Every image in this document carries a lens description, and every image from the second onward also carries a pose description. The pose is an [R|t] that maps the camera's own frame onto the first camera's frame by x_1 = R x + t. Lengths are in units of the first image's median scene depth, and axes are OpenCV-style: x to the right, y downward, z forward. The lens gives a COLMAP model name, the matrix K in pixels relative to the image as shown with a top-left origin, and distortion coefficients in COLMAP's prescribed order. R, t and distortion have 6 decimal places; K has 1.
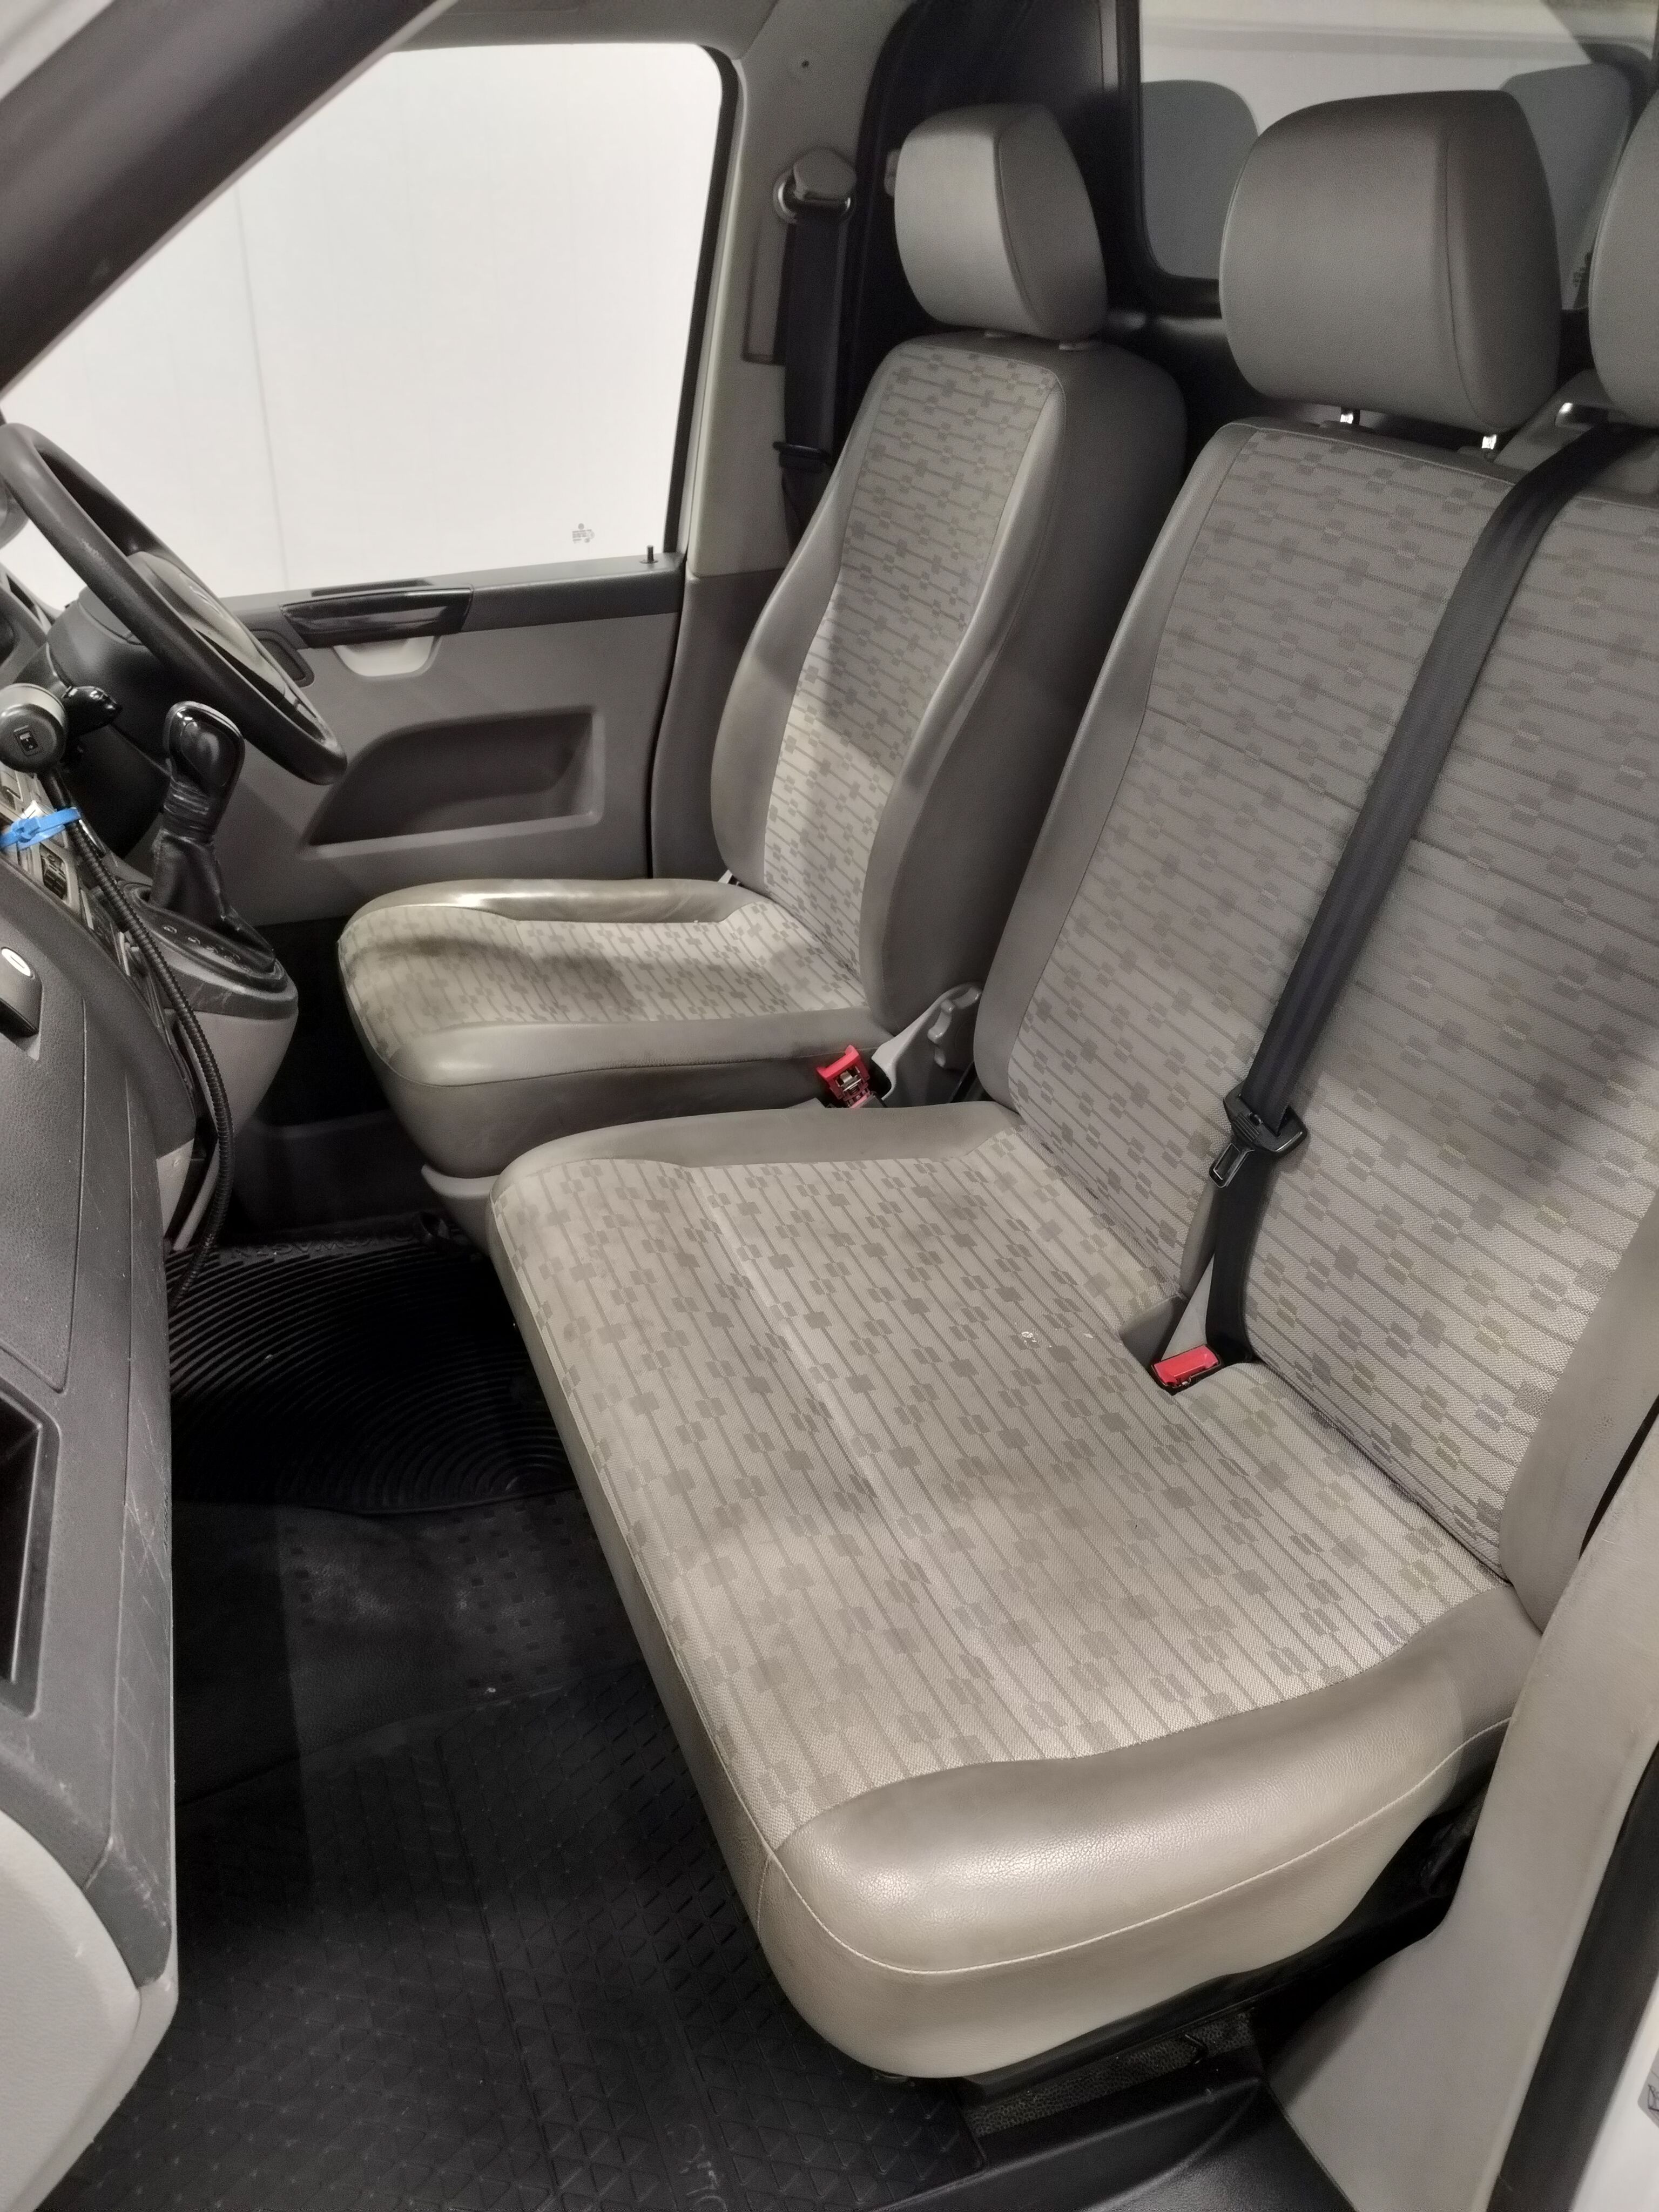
lens RADIAL K [[1672.6, 0, 829.5], [0, 1672.6, 1106.0], [0, 0, 1]] dist [0.077236, -0.131077]
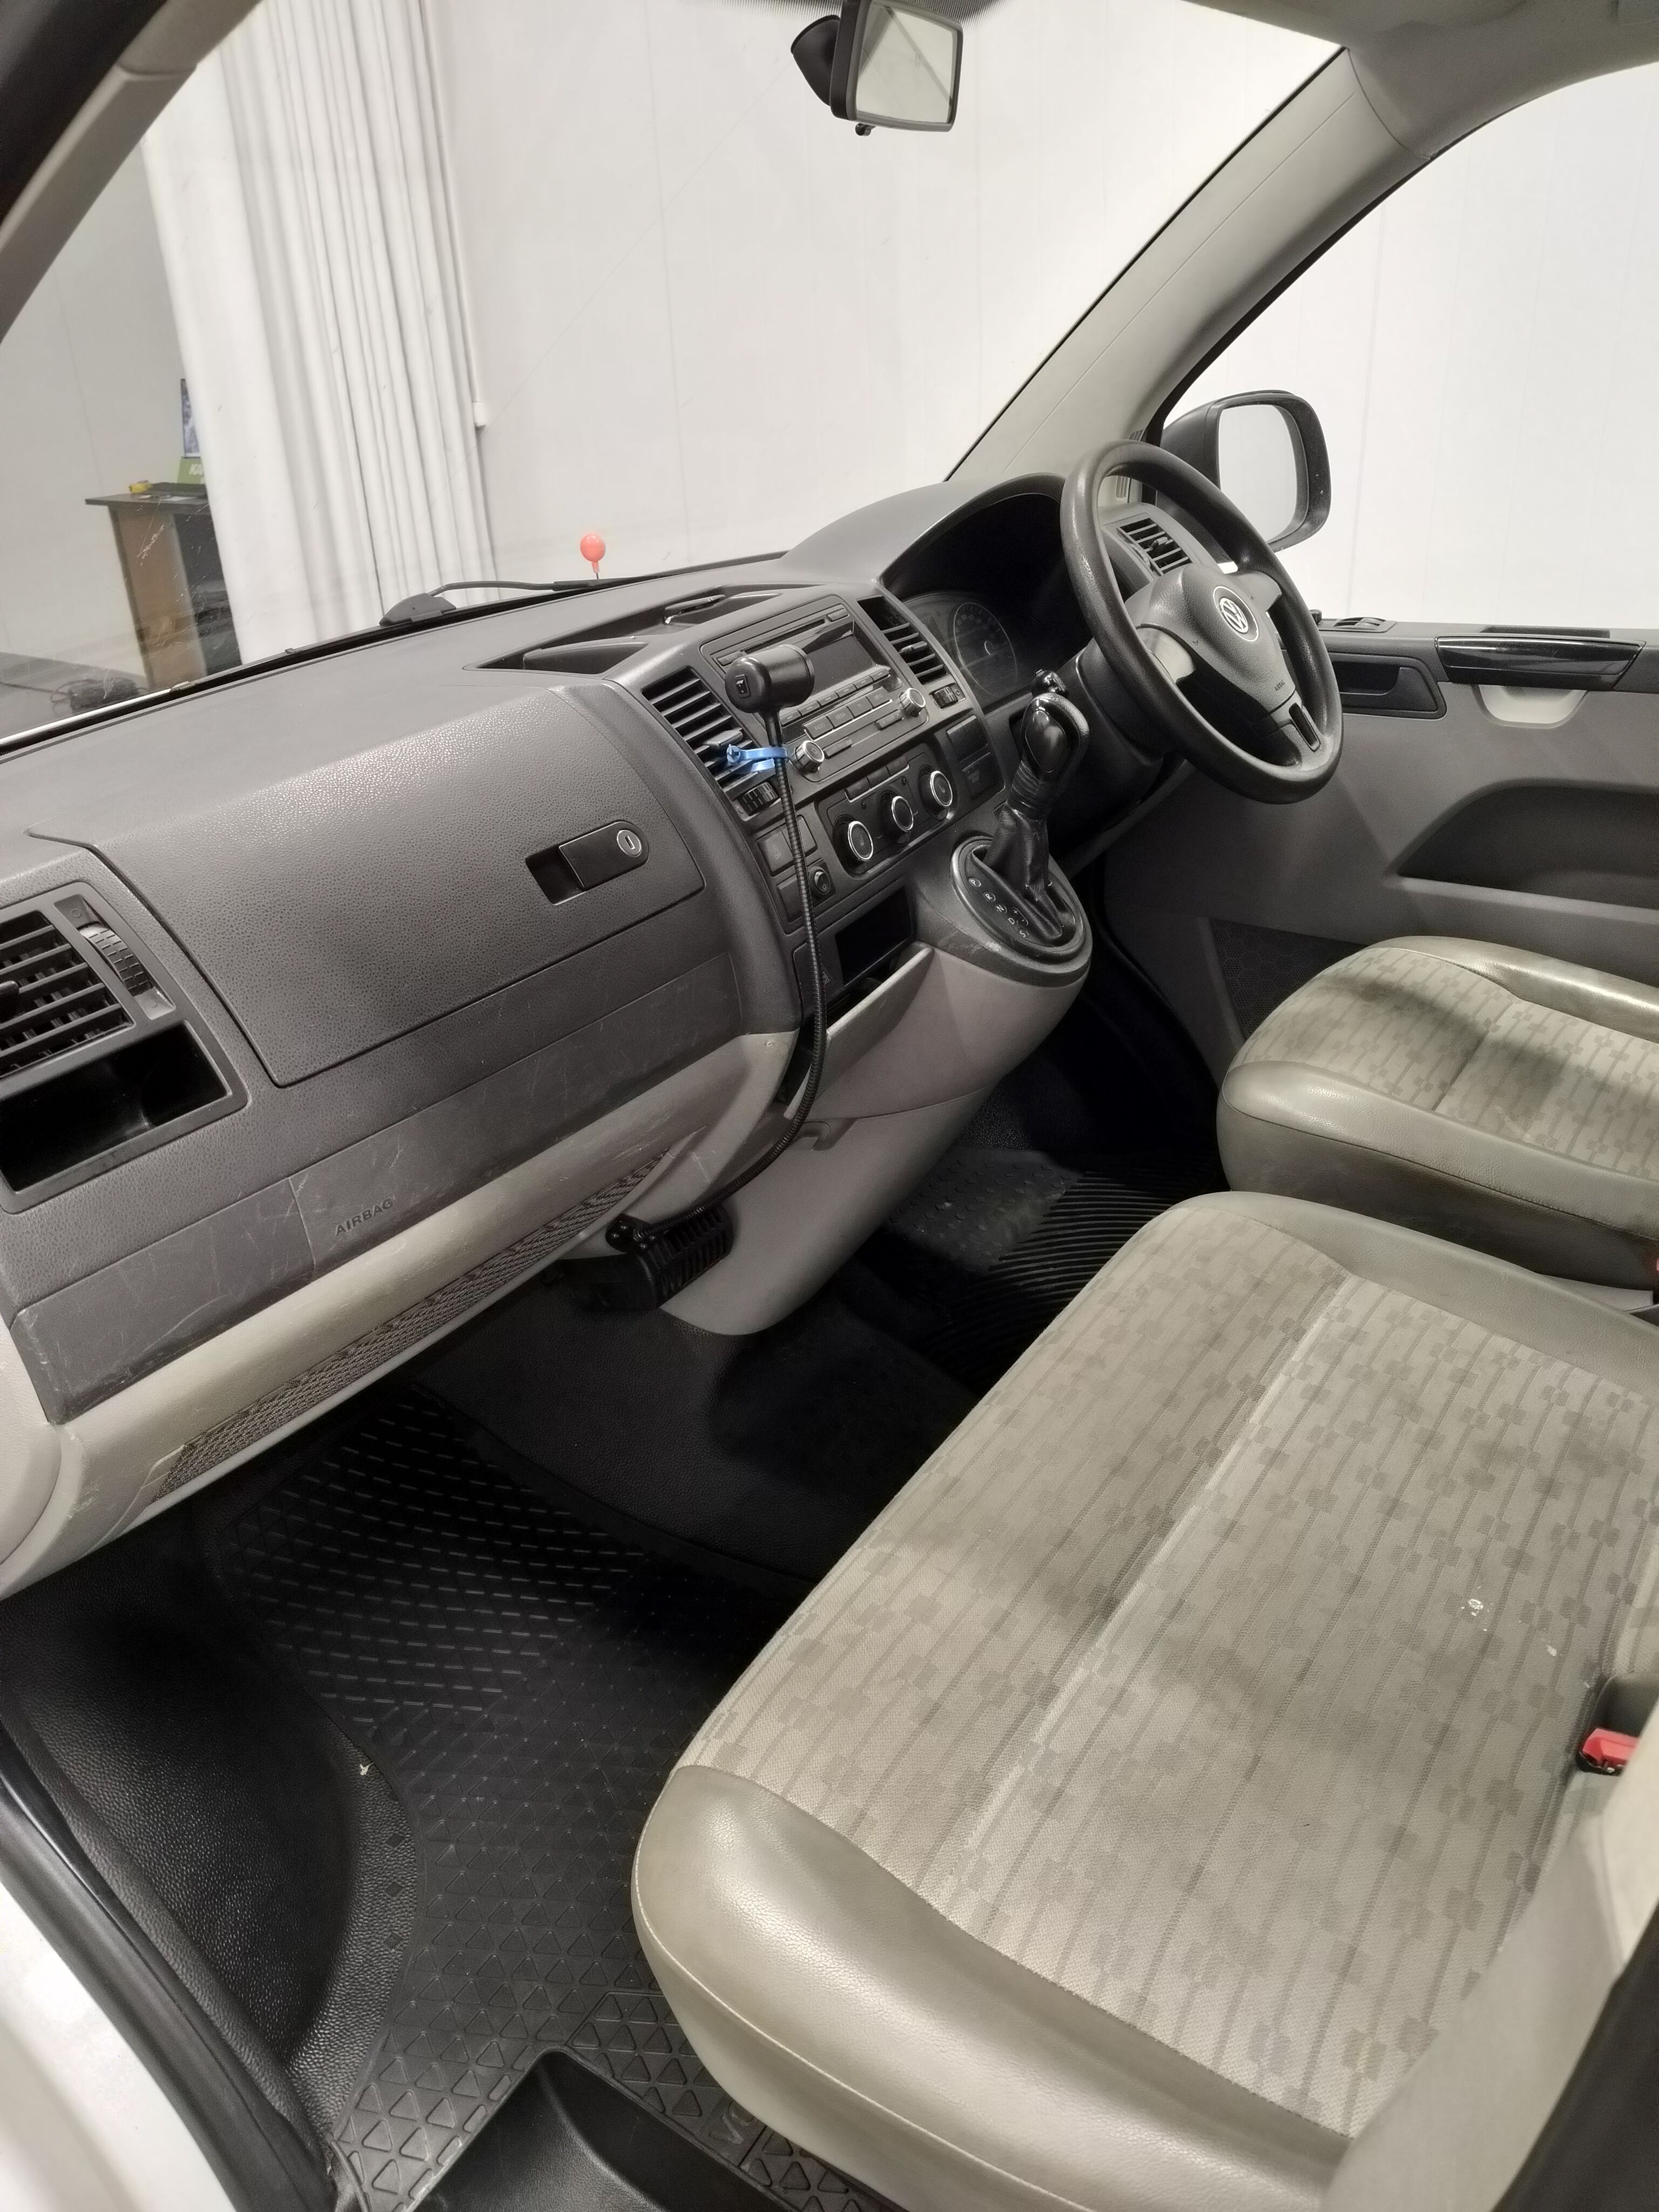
lens RADIAL K [[1672.6, 0, 829.5], [0, 1672.6, 1106.0], [0, 0, 1]] dist [0.077236, -0.131077]
pose [[0.579245, 0.337847, -0.741846, 0.451352], [-0.343437, 0.926500, 0.153779, -0.103047], [0.739274, 0.165702, 0.652700, 0.190752]]
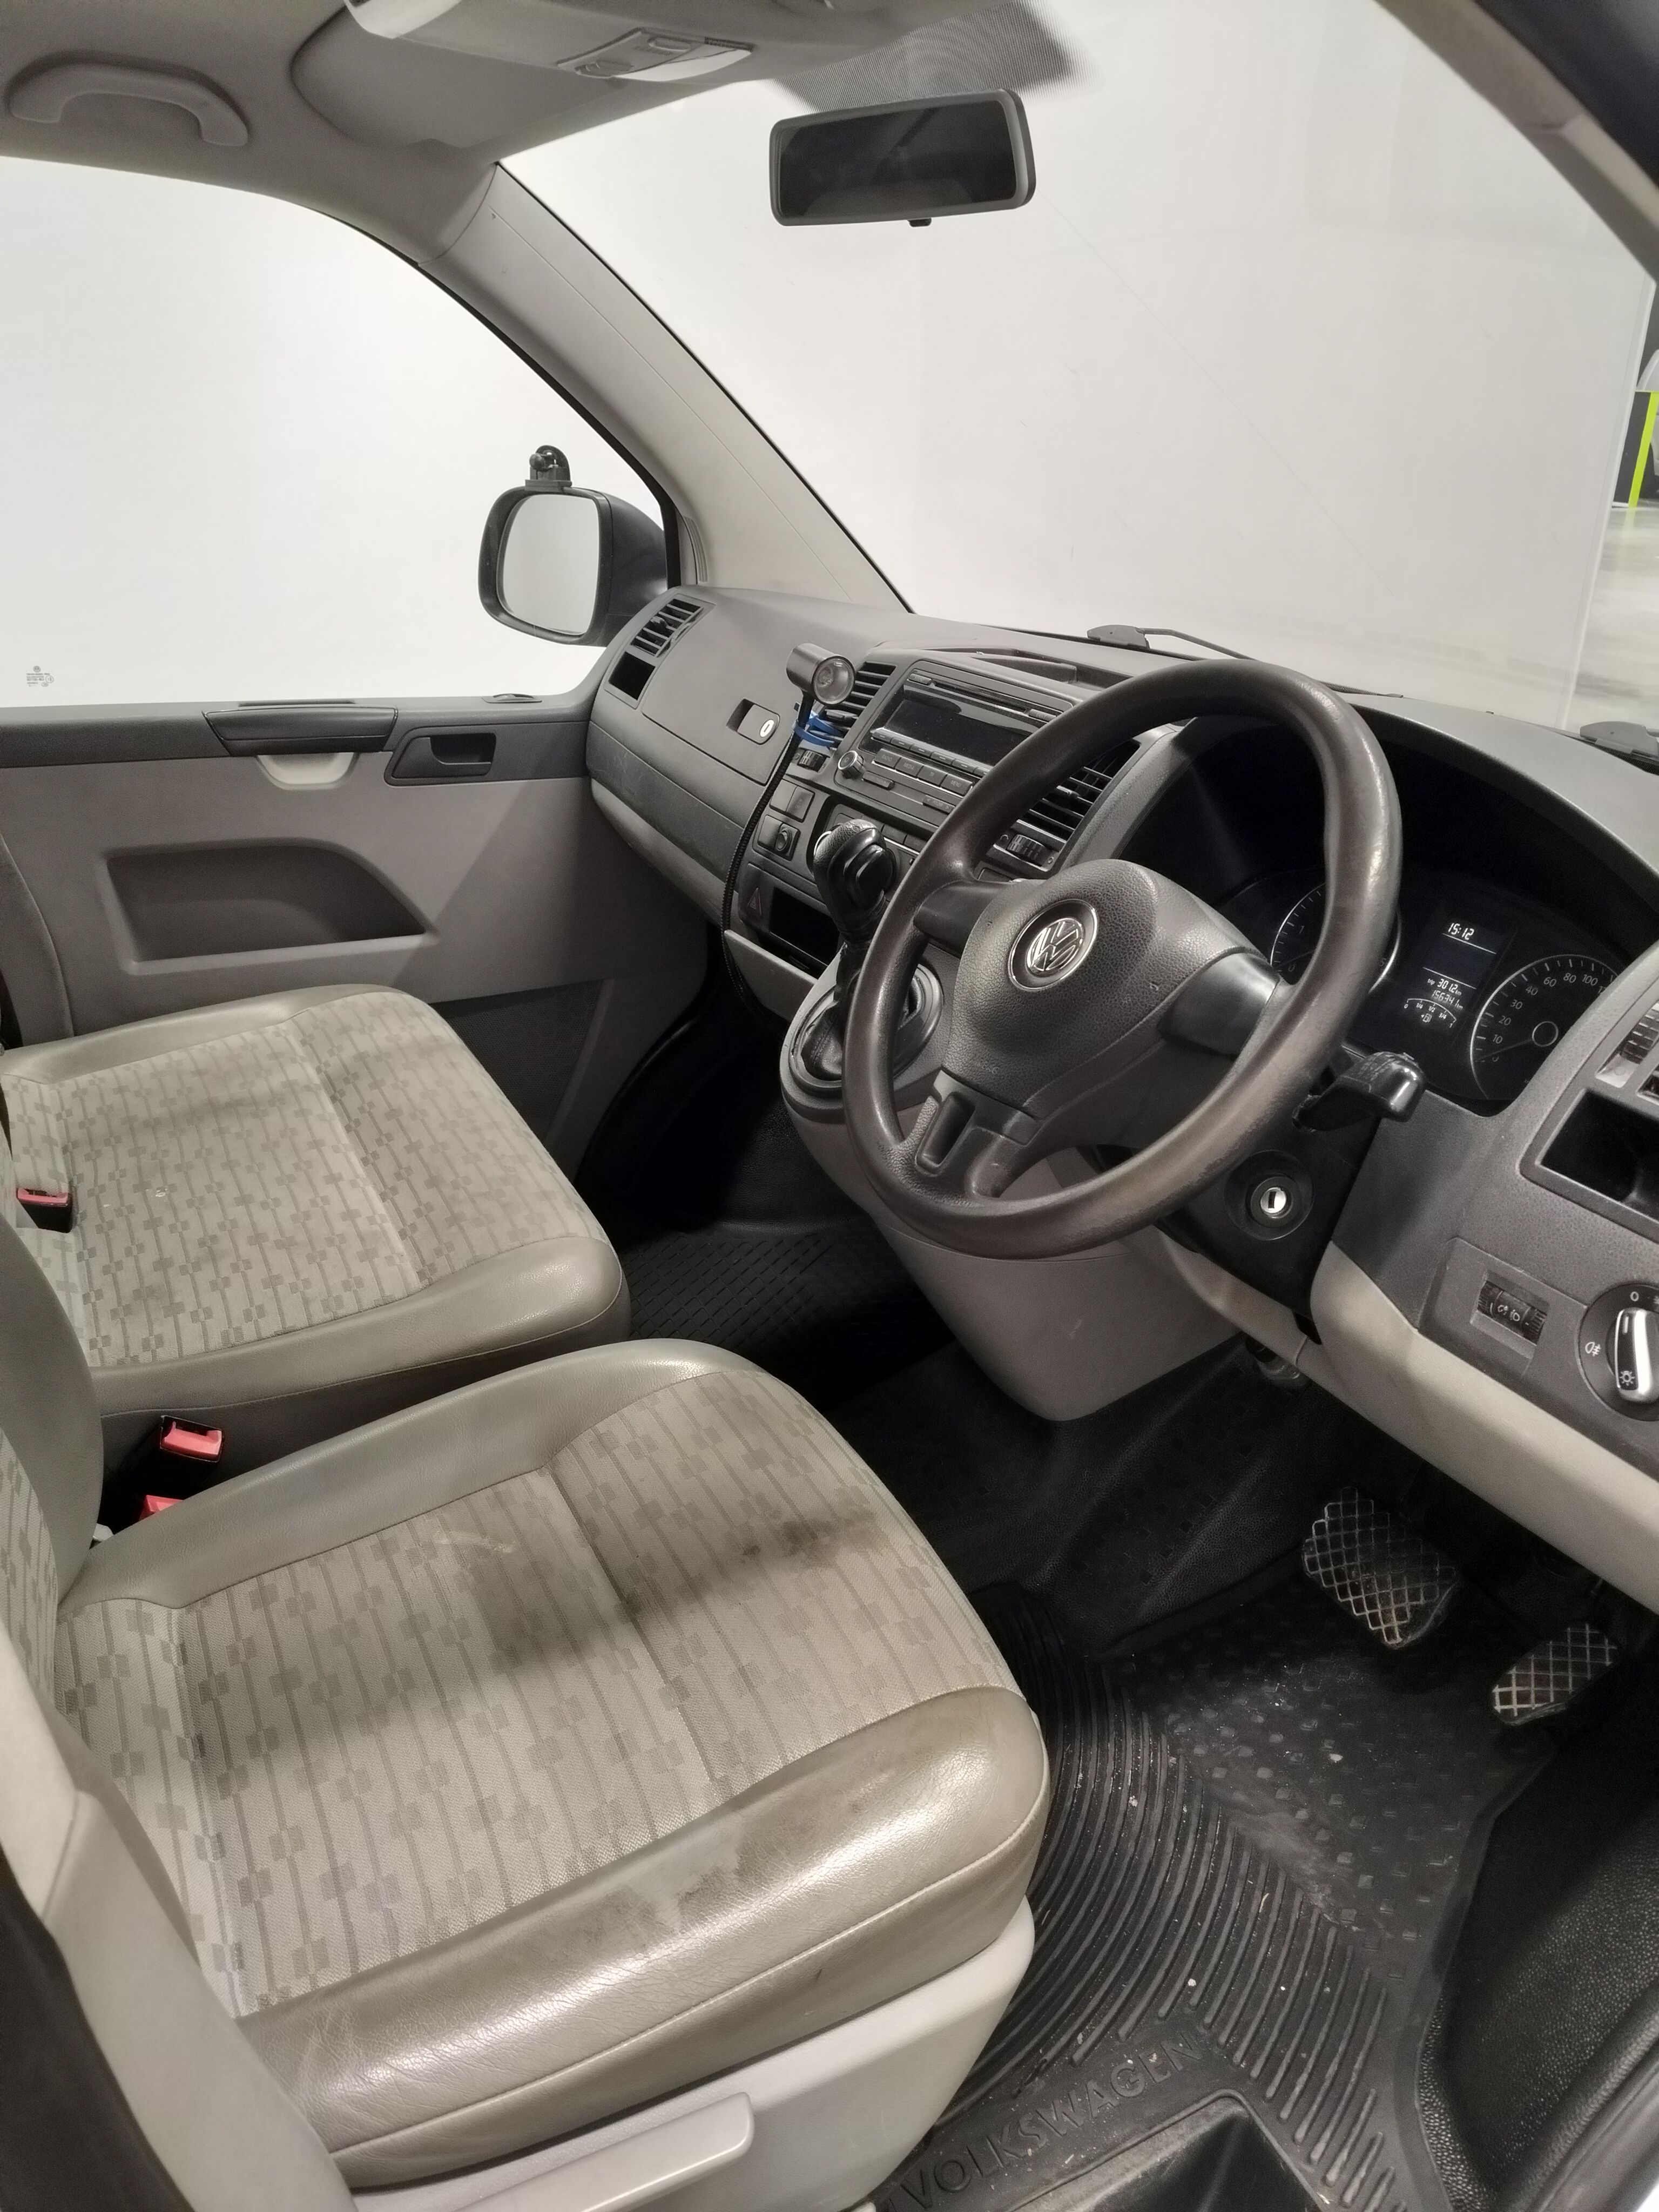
lens RADIAL K [[1756.3, 0, 830.8], [0, 1756.3, 1031.0], [0, 0, 1]] dist [0.045366, -0.004415]
pose [[-0.996865, -0.004900, -0.078967, -0.266233], [-0.063264, 0.648748, 0.758369, -0.942204], [0.047514, 0.760988, -0.647024, 1.736581]]
